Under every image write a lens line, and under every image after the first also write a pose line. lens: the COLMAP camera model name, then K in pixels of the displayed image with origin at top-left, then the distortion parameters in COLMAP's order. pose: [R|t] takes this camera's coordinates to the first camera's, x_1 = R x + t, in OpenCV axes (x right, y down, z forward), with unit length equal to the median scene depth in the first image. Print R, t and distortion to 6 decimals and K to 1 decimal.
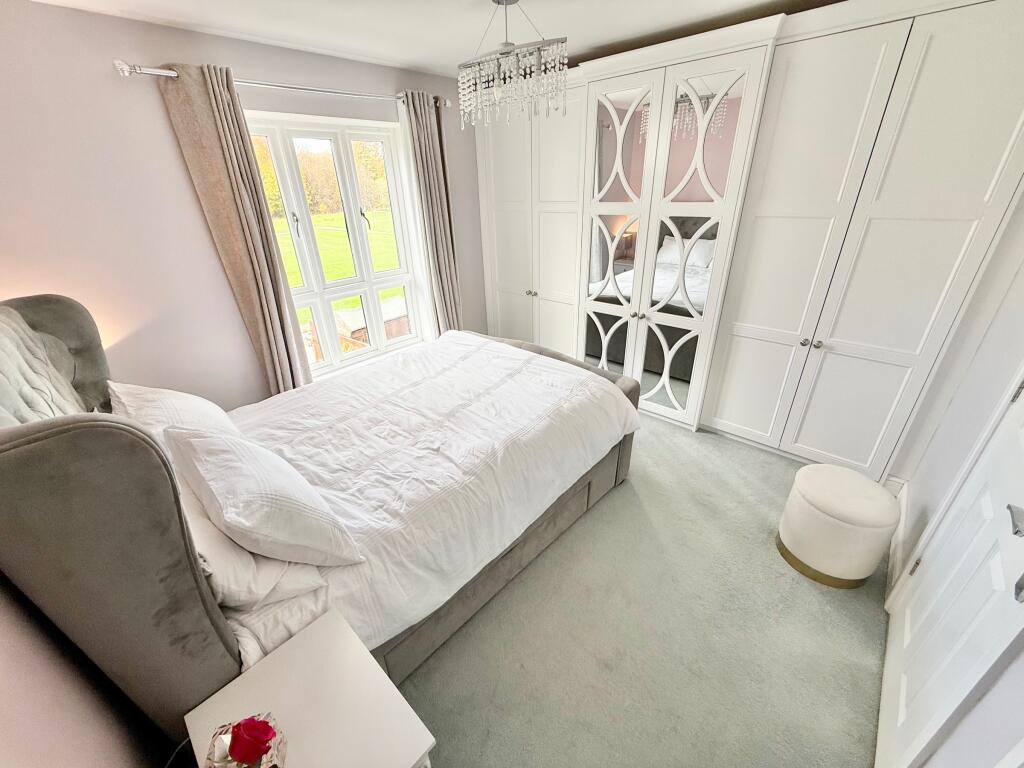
lens RADIAL K [[408.1, 0, 508.0], [0, 408.1, 384.9], [0, 0, 1]] dist [-0.000014, 0.000860]
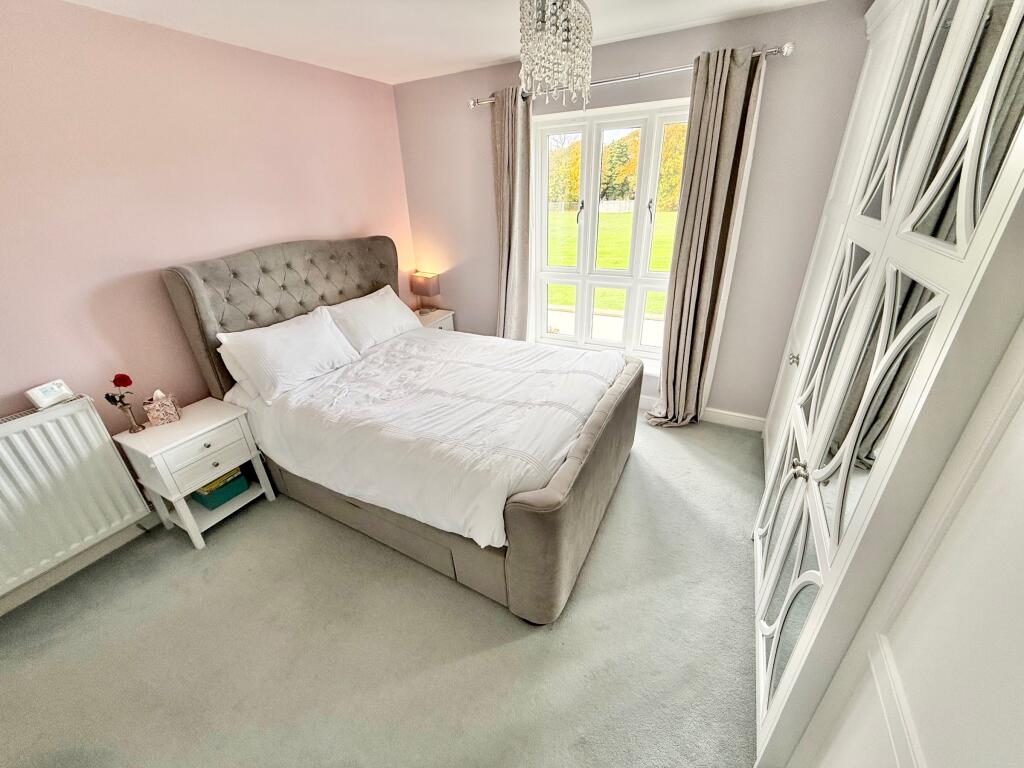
lens RADIAL K [[408.1, 0, 511.3], [0, 408.1, 387.0], [0, 0, 1]] dist [-0.000014, 0.000860]
pose [[0.255638, 0.447489, -0.856973, 0.865442], [-0.407823, 0.853612, 0.324078, -0.391732], [0.876544, 0.266647, 0.400712, 0.751730]]
